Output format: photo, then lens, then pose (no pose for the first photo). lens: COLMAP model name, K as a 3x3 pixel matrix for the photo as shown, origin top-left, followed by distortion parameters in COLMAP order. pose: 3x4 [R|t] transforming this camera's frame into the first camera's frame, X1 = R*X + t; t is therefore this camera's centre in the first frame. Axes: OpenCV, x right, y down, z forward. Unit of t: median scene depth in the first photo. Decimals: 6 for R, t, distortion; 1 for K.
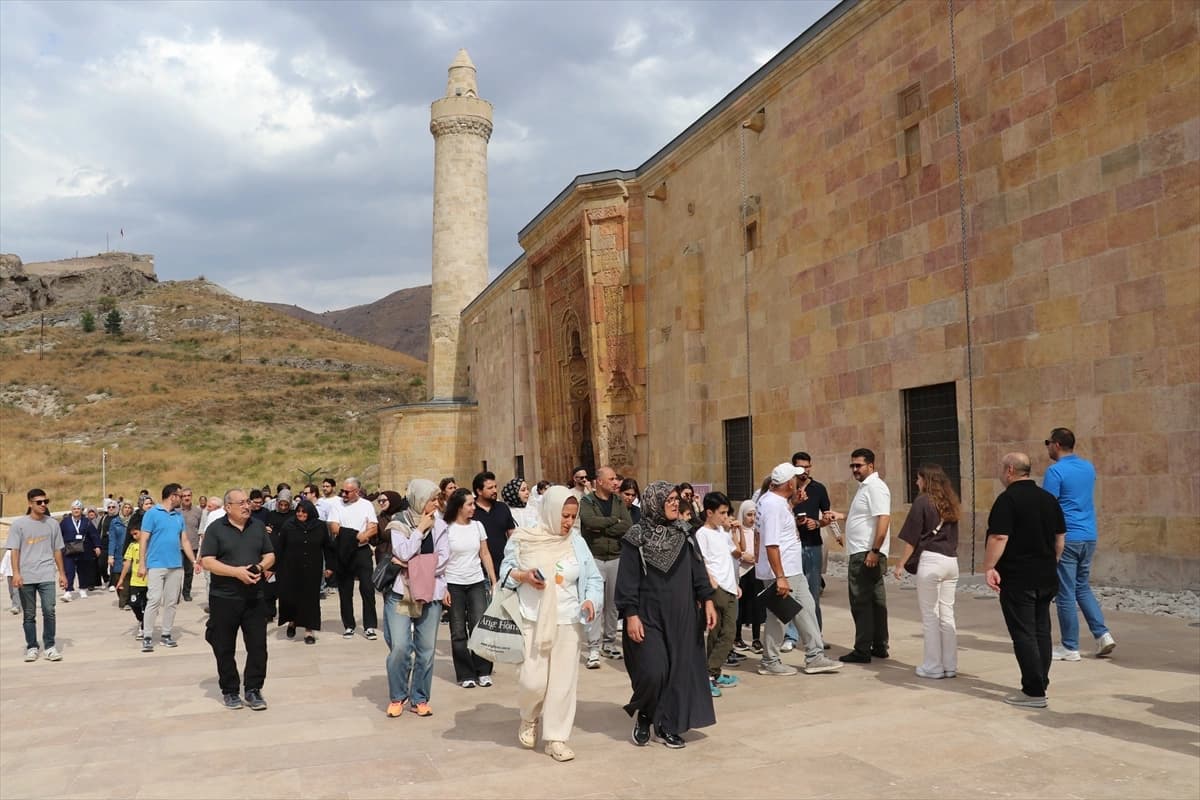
lens RADIAL K [[982.5, 0, 593.4], [0, 982.5, 406.1], [0, 0, 1]] dist [-0.153210, 0.072290]
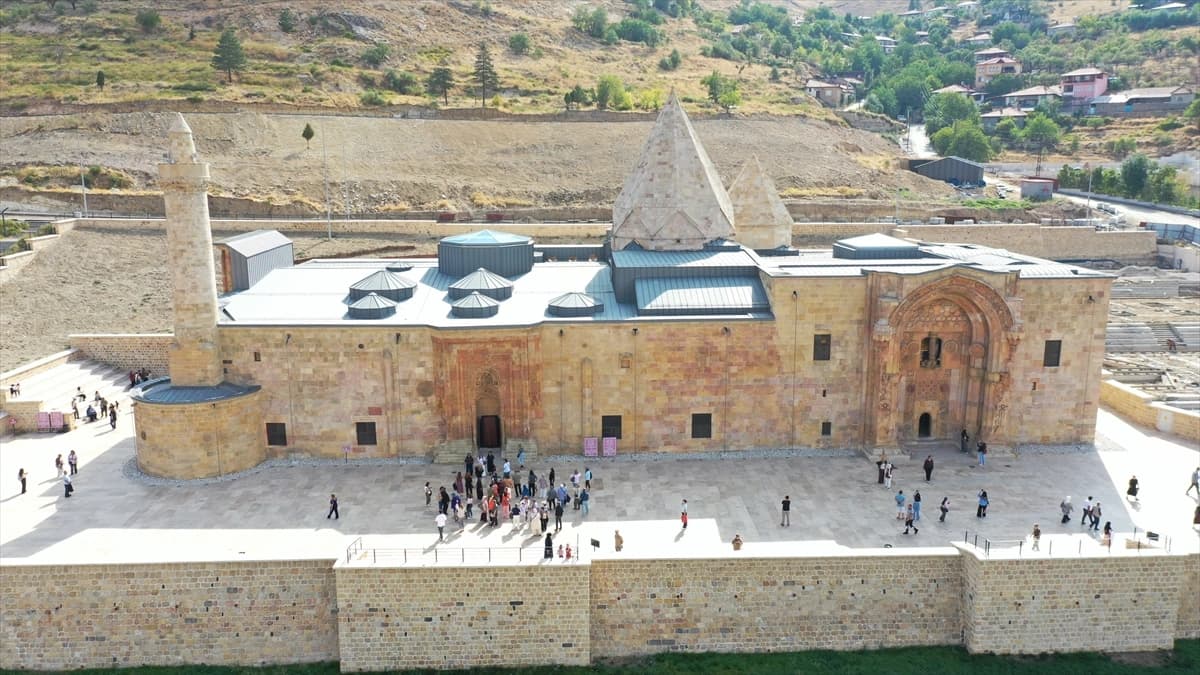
lens RADIAL K [[937.9, 0, 599.9], [0, 937.9, 337.5], [0, 0, 1]] dist [-0.005559, -0.003955]
pose [[0.301705, -0.172625, 0.937643, -1.900739], [-0.076609, 0.975902, 0.204319, -0.605452], [-0.950318, -0.133476, 0.281210, 0.124410]]
